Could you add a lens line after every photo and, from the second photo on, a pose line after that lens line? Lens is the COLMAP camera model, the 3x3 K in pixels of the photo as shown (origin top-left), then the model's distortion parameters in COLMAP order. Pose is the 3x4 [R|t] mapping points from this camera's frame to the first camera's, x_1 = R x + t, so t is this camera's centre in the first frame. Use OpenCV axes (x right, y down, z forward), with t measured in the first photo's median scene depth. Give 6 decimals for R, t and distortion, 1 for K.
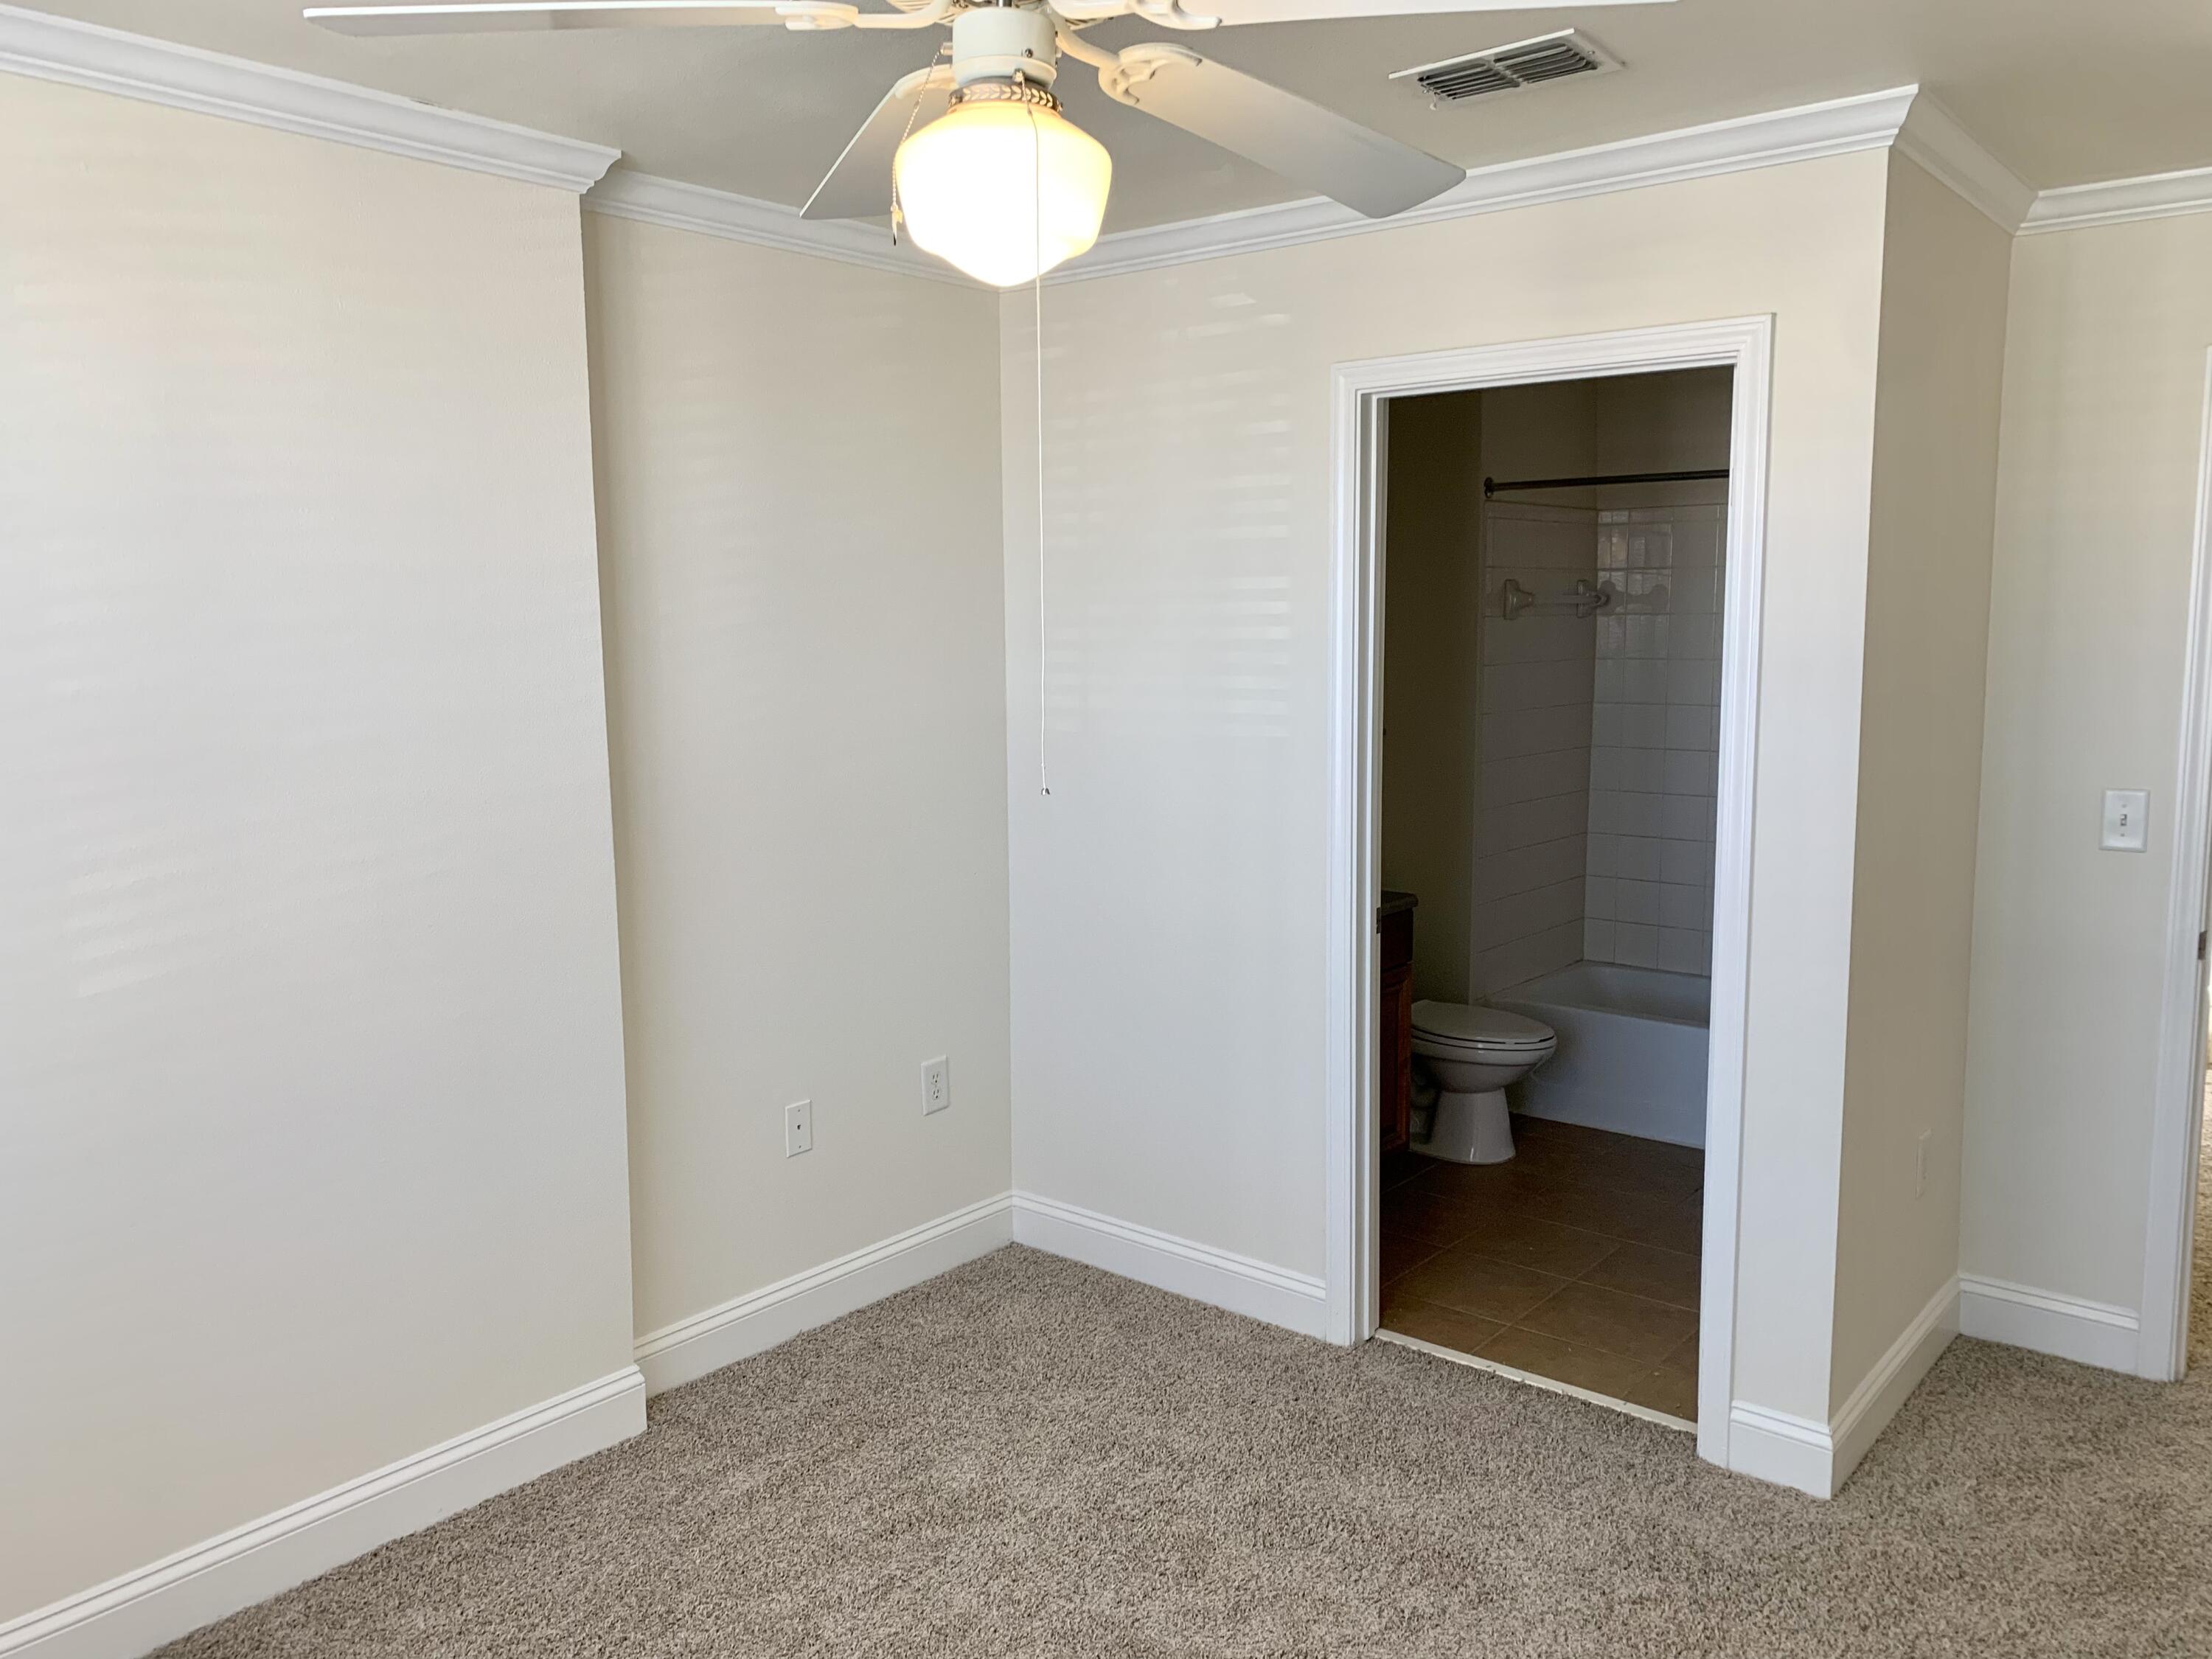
lens RADIAL K [[1689.8, 0, 1106.0], [0, 1689.8, 829.5], [0, 0, 1]] dist [0.010597, -0.002743]
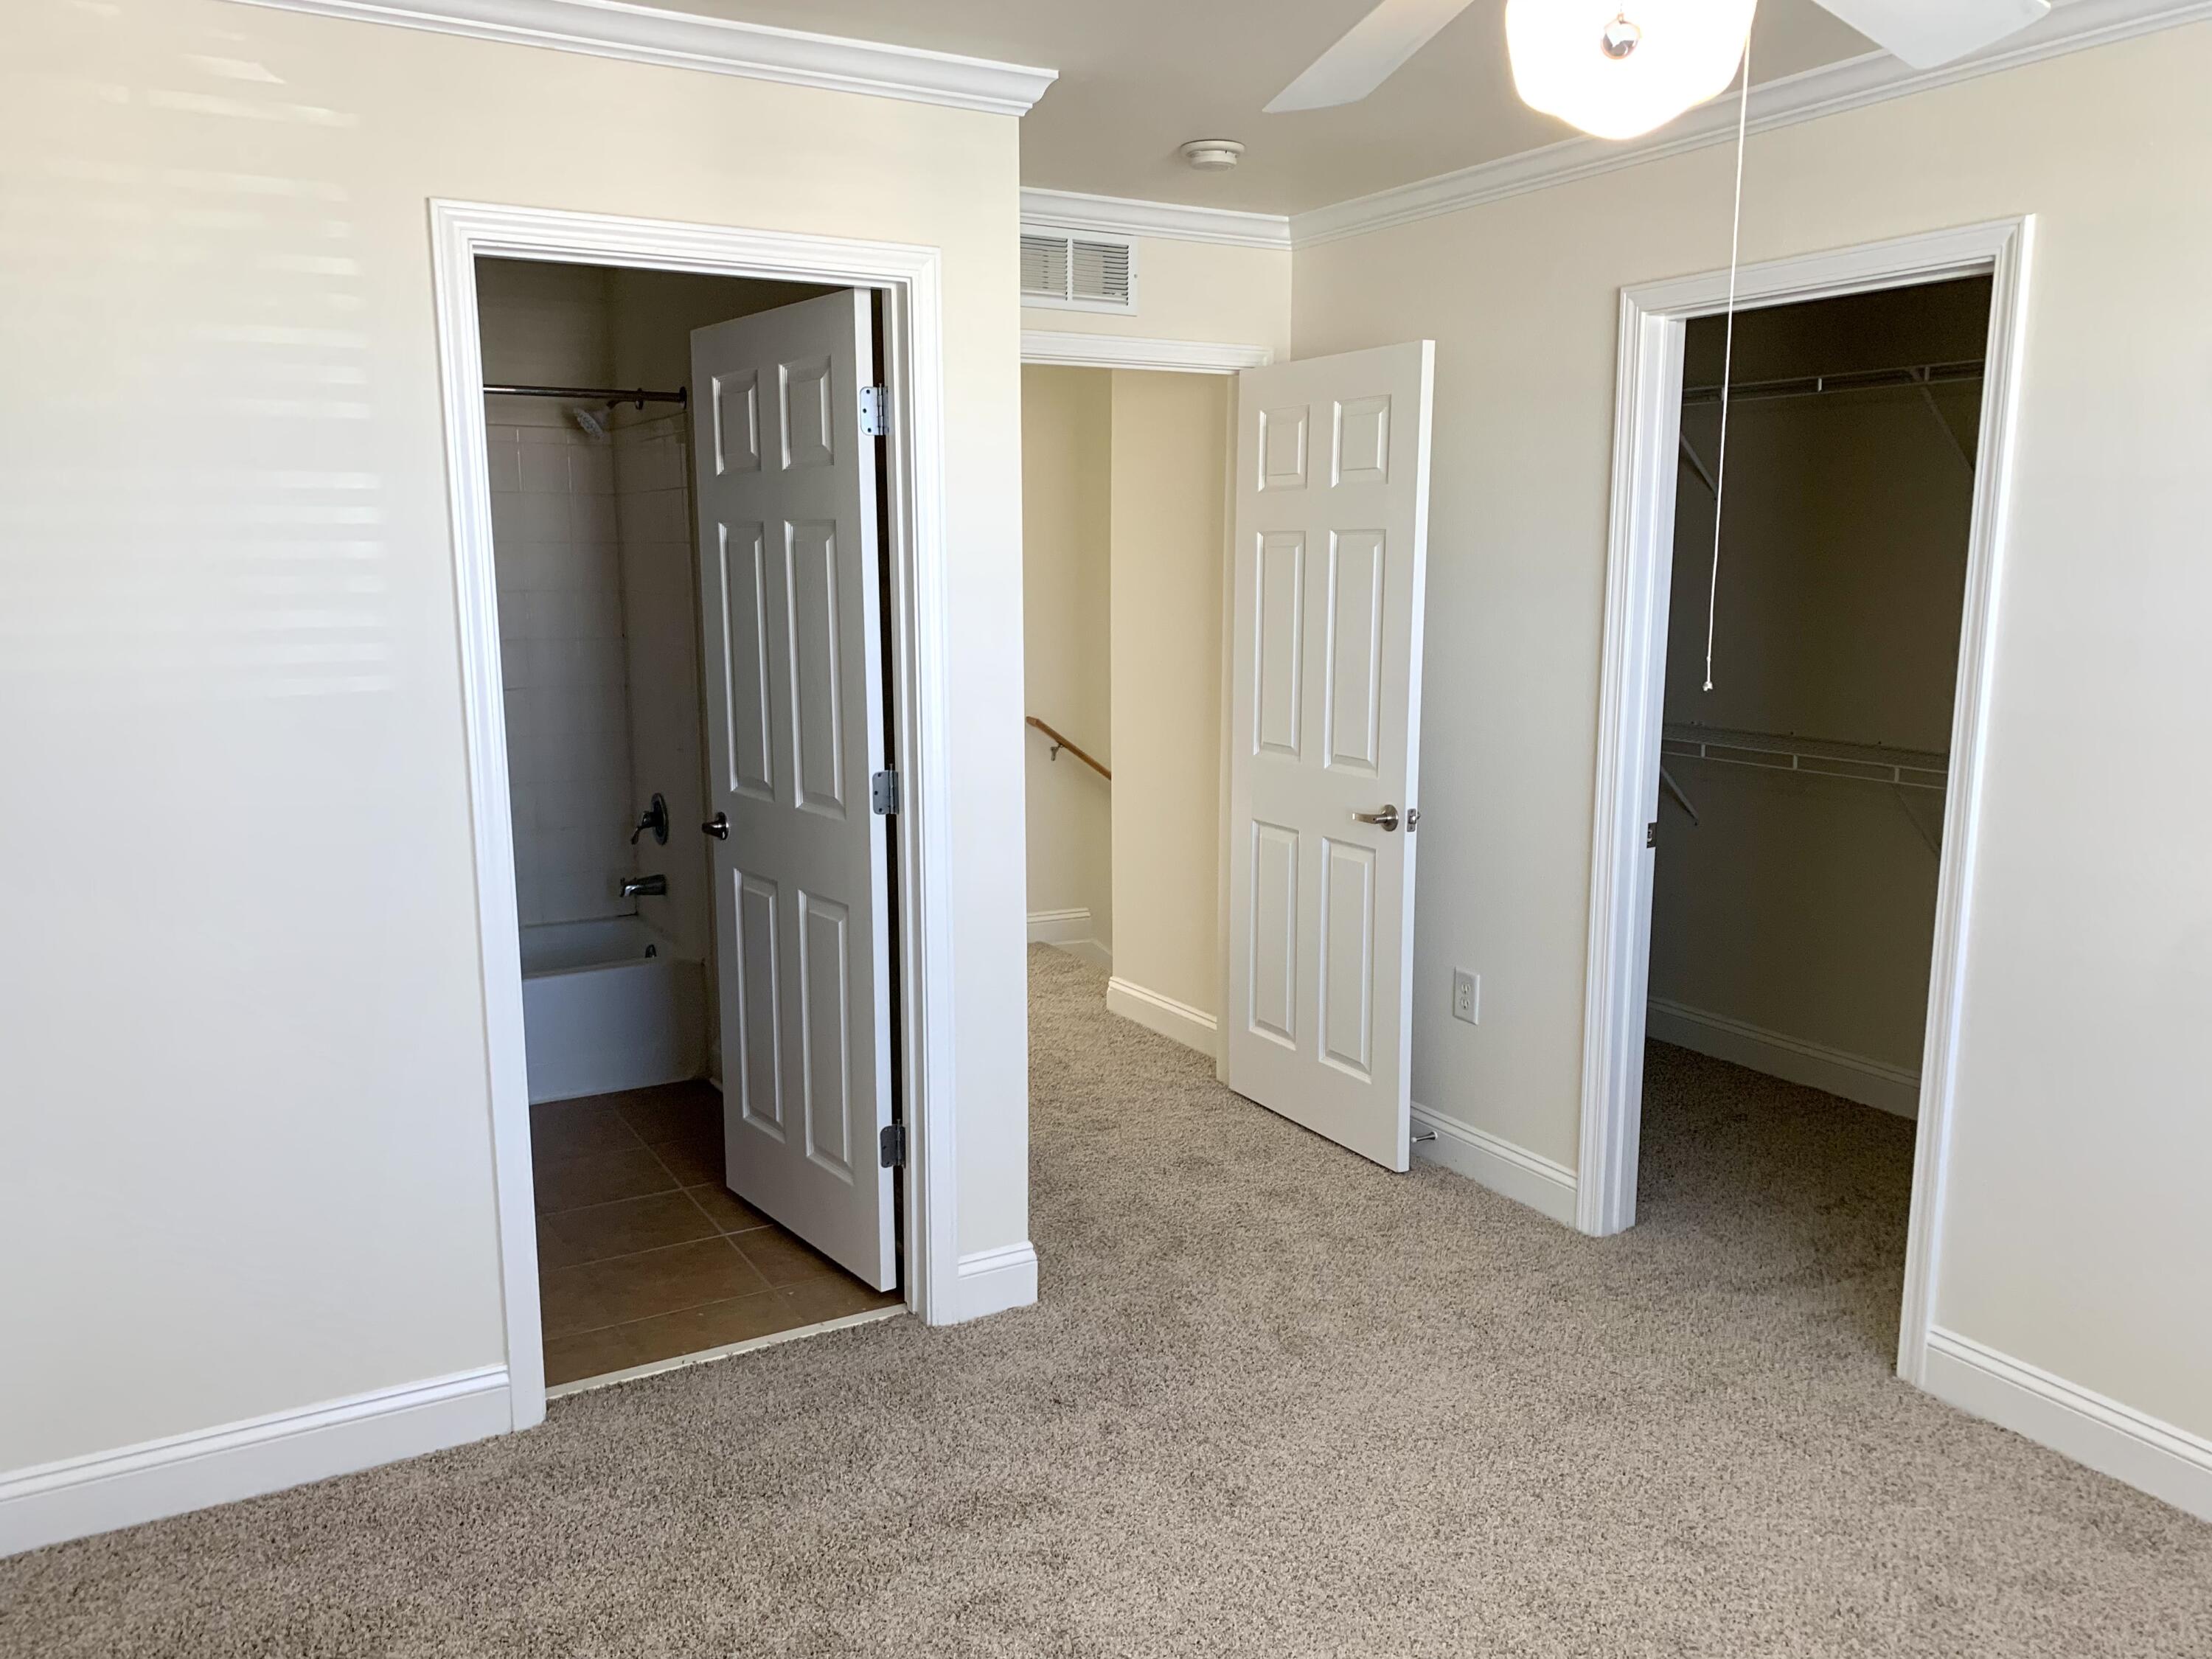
lens RADIAL K [[1689.8, 0, 1106.0], [0, 1689.8, 829.5], [0, 0, 1]] dist [0.010597, -0.002743]
pose [[0.354903, -0.147738, 0.923156, -0.495280], [0.117265, 0.986671, 0.112821, -0.041534], [-0.927520, 0.068213, 0.367497, 0.439110]]
